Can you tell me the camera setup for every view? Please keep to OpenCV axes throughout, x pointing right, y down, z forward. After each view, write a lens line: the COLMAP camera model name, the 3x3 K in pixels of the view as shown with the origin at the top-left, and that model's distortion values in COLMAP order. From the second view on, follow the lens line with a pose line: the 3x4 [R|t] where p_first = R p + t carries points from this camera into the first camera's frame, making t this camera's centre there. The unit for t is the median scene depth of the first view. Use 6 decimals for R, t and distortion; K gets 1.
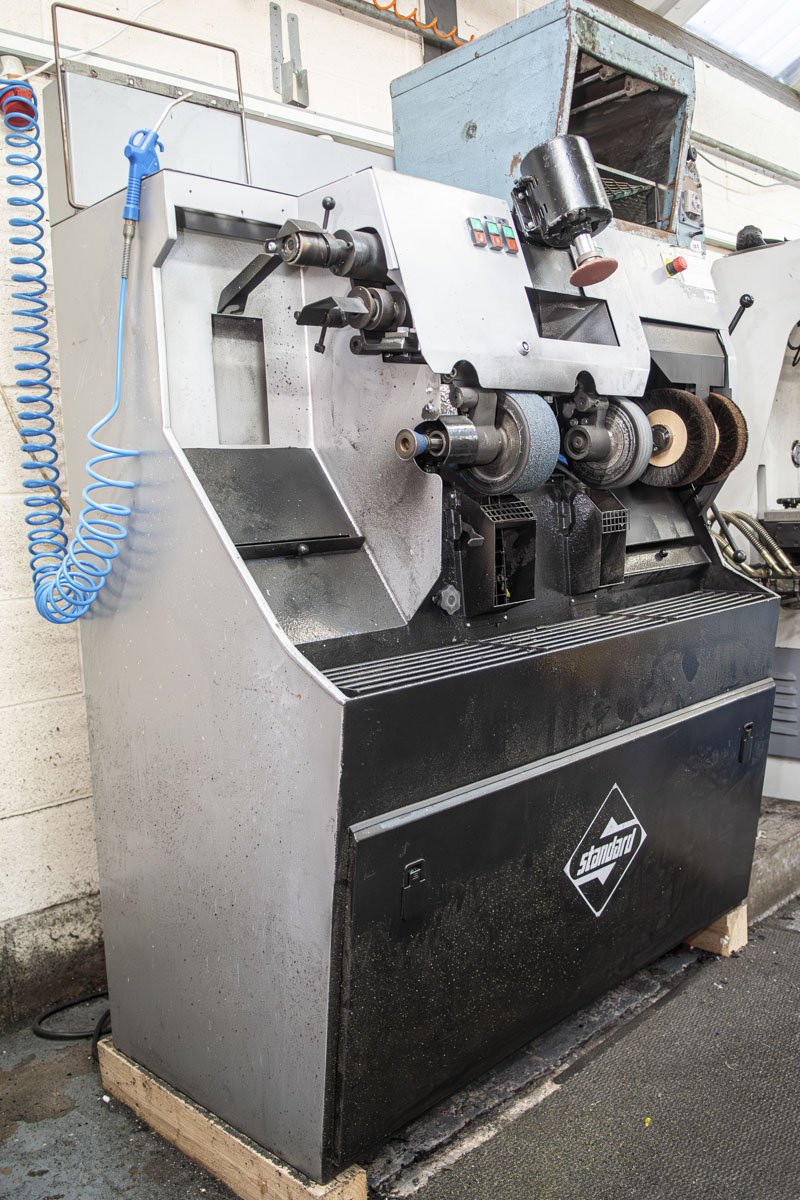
lens RADIAL K [[1057.2, 0, 400.0], [0, 1057.2, 600.0], [0, 0, 1]] dist [-0.003920, -0.002705]
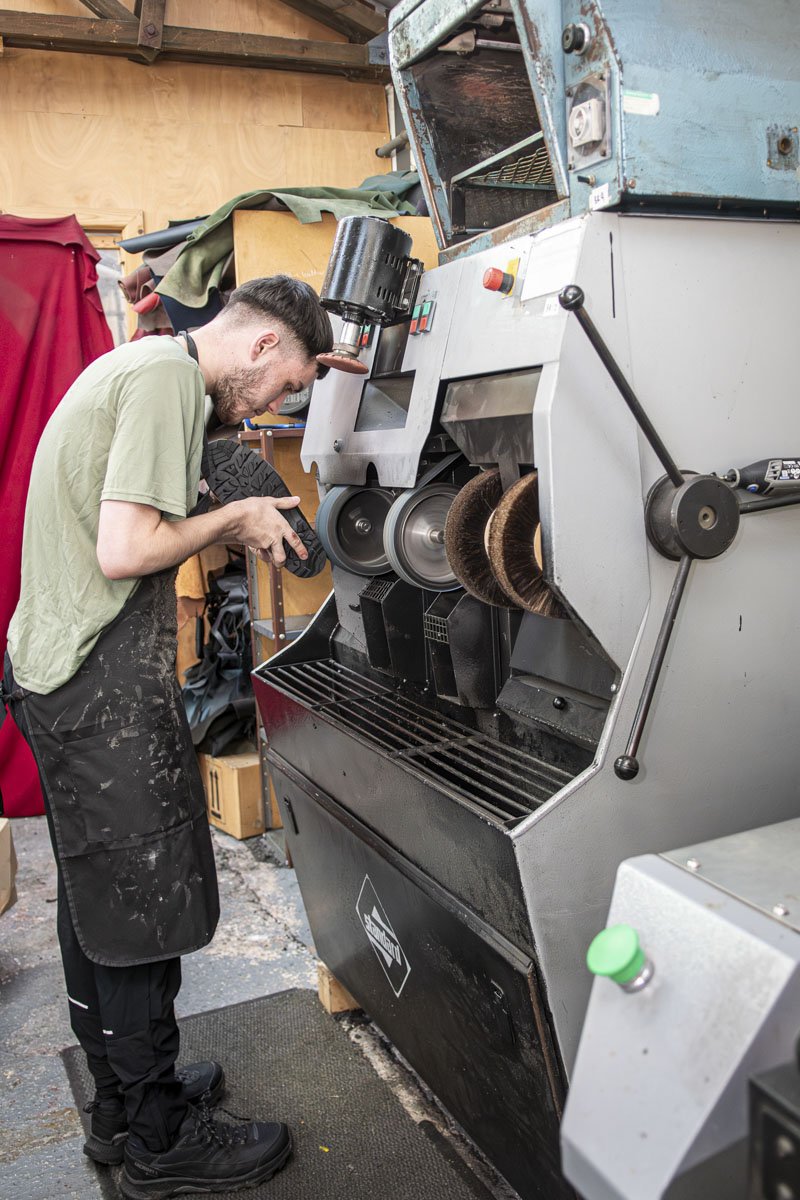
lens RADIAL K [[1079.6, 0, 400.0], [0, 1079.6, 600.0], [0, 0, 1]] dist [0.007683, 0.005041]
pose [[-0.351227, 0.214898, -0.911295, 1.053247], [0.011849, 0.974246, 0.225176, -0.307859], [0.936216, 0.068290, -0.344727, 1.334695]]
